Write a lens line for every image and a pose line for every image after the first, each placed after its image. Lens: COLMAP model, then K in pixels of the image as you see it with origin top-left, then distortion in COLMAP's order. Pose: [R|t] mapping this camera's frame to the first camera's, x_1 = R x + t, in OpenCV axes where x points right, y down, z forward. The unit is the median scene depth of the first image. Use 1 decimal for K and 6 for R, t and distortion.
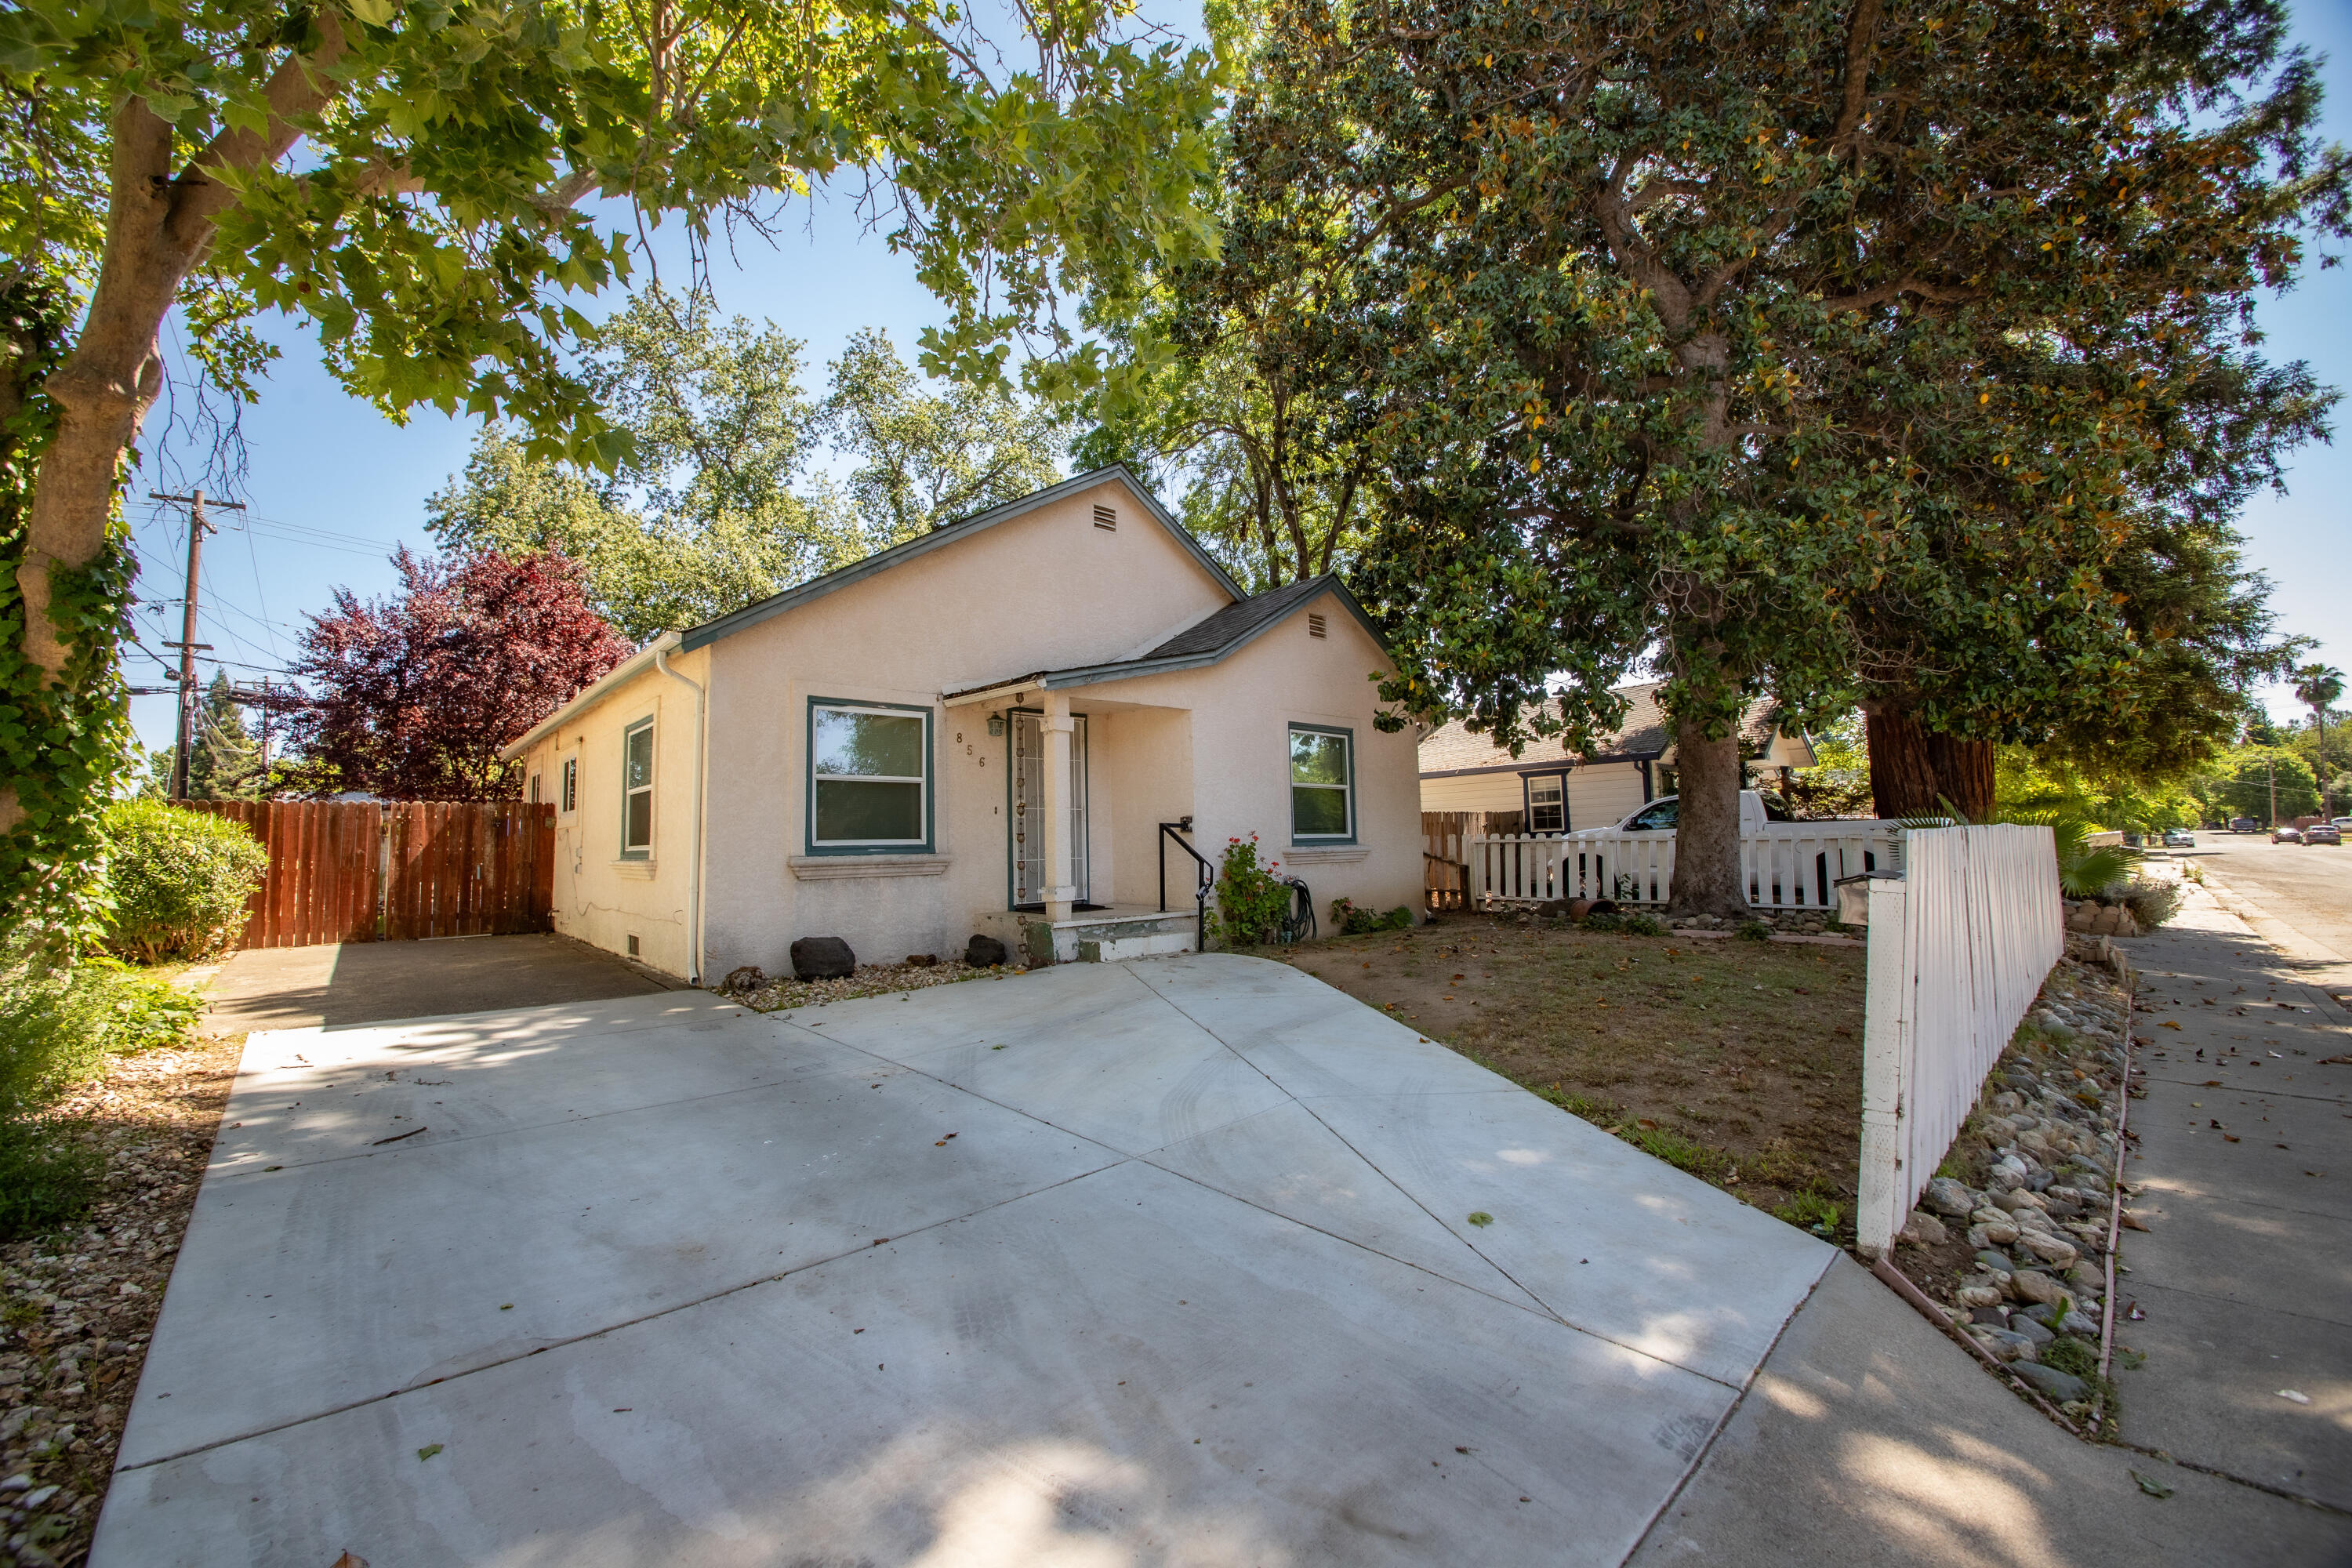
lens RADIAL K [[888.0, 0, 1170.7], [0, 888.0, 778.0], [0, 0, 1]] dist [-0.028719, -0.000081]
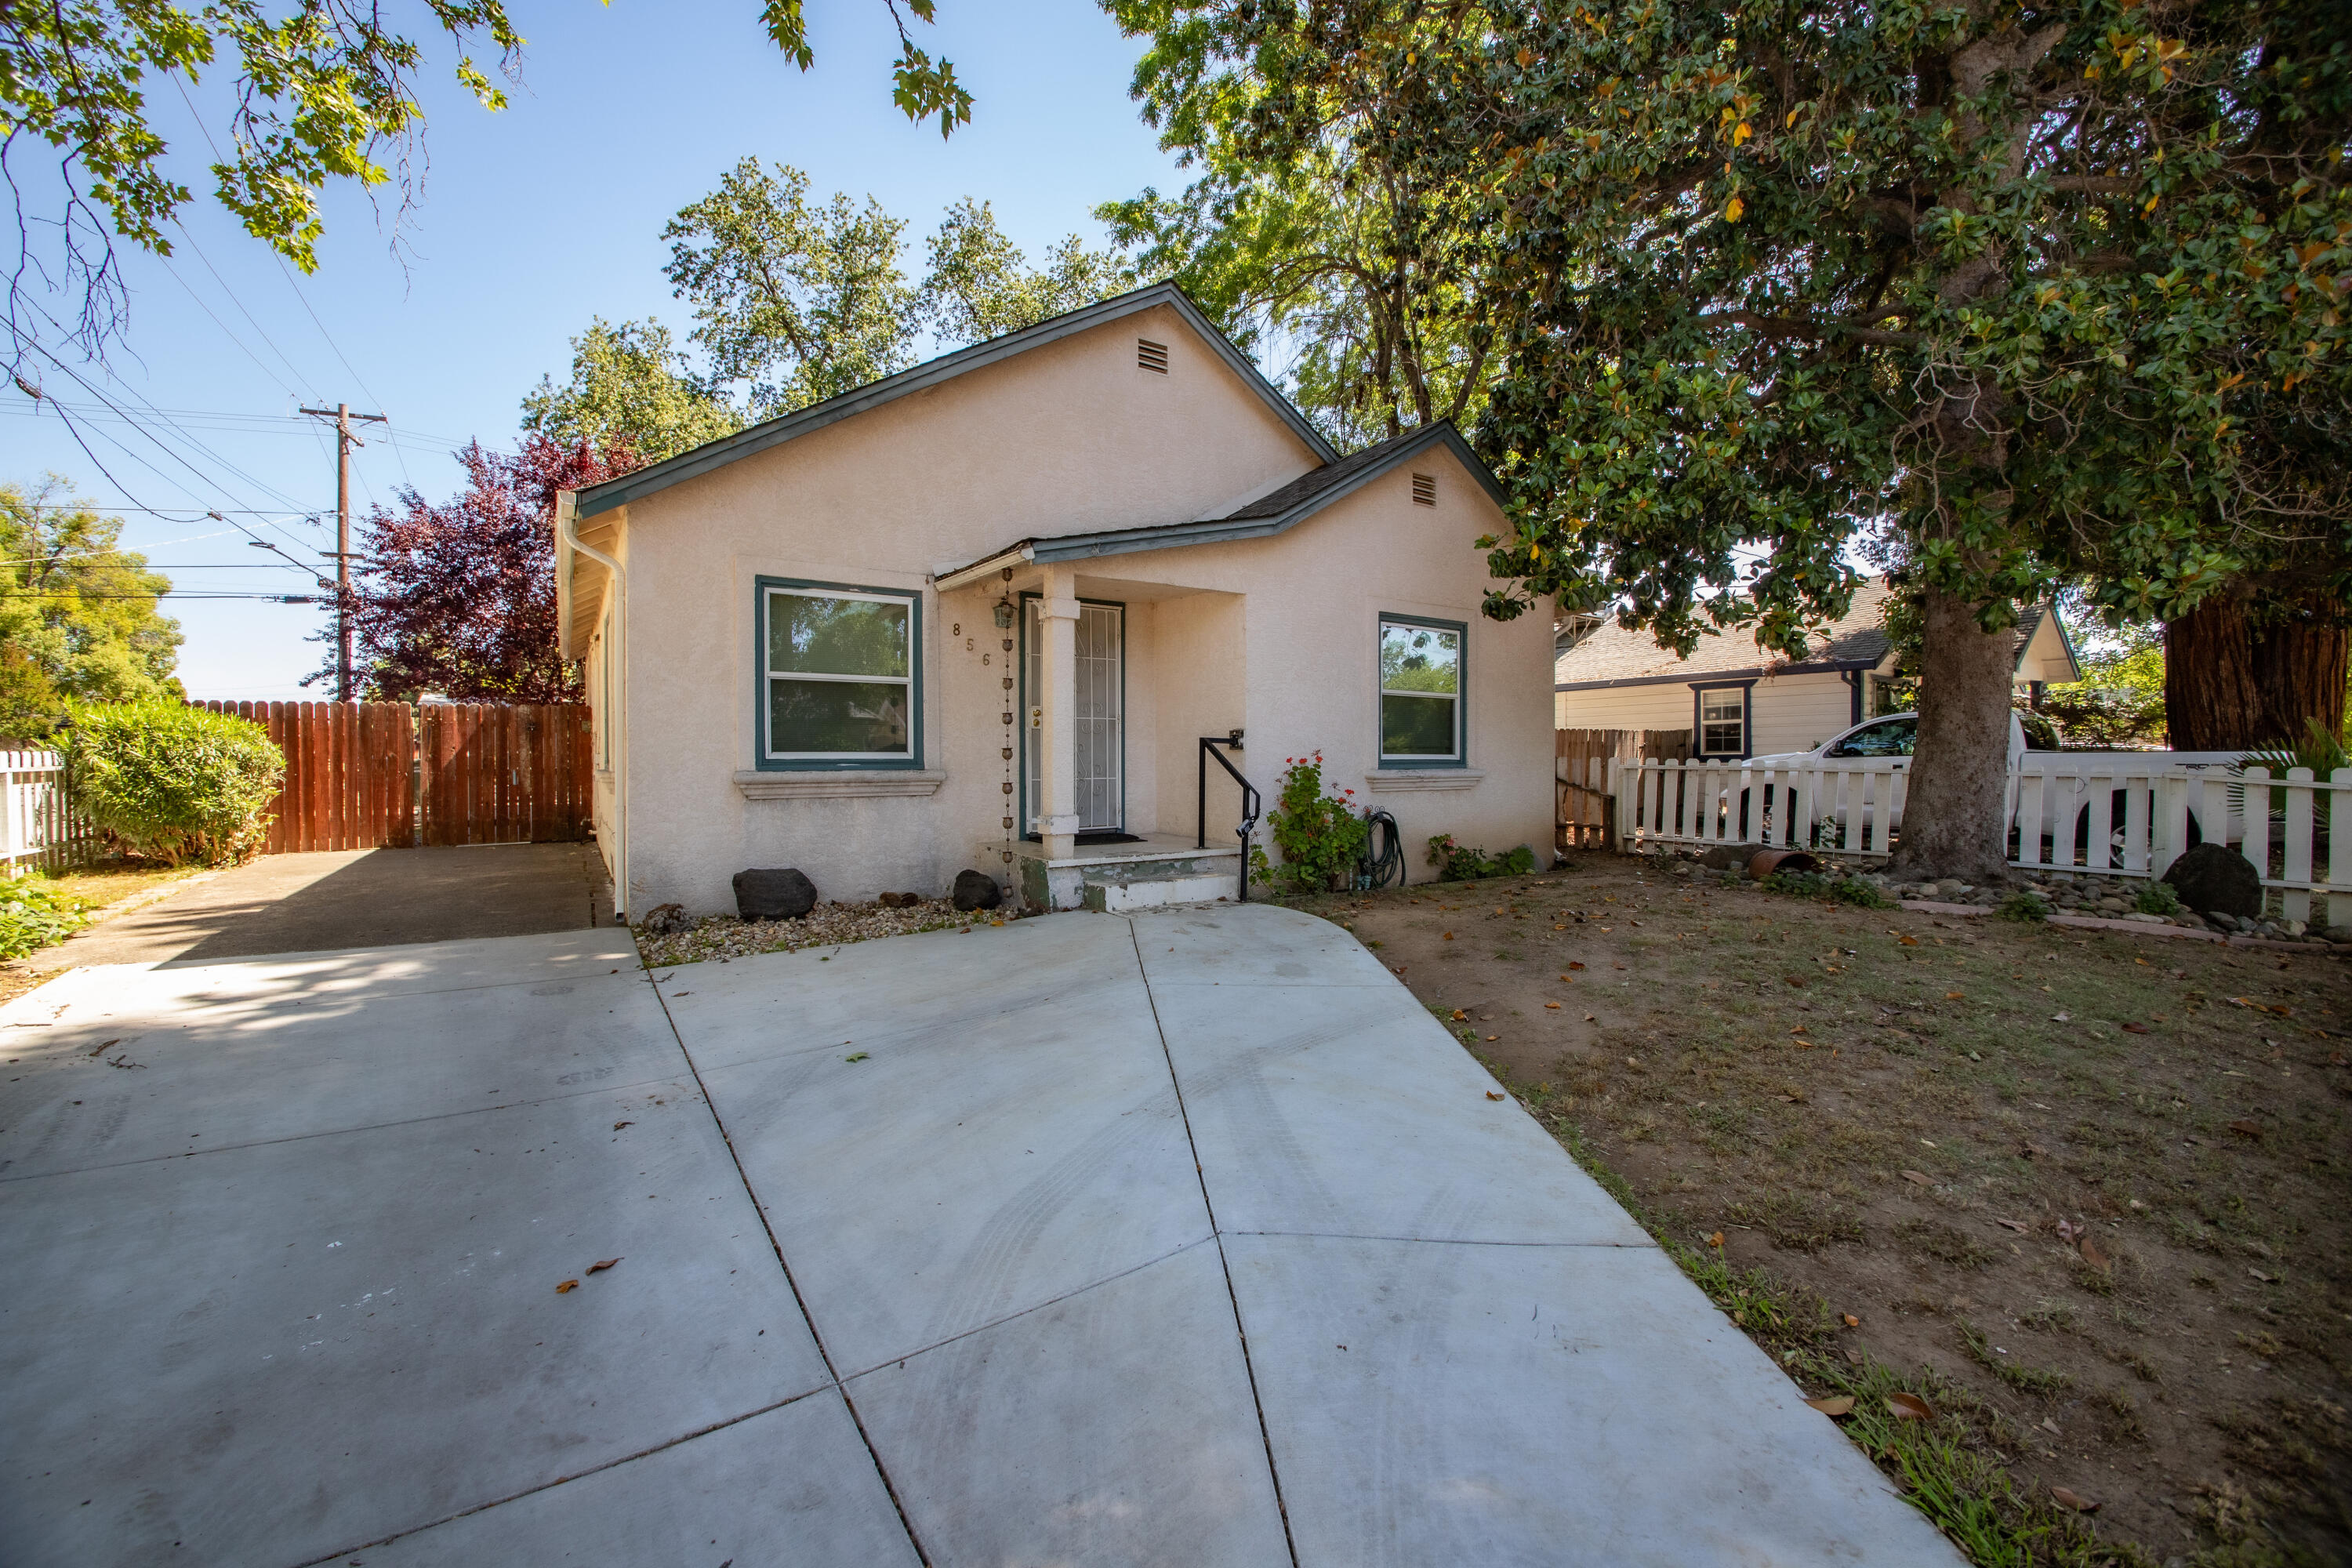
lens RADIAL K [[918.4, 0, 1157.3], [0, 918.4, 773.6], [0, 0, 1]] dist [-0.014602, -0.014328]
pose [[0.988429, 0.022750, -0.149966, 0.064170], [-0.008766, 0.995604, 0.093255, 0.005518], [0.151428, -0.090862, 0.984283, 0.156445]]
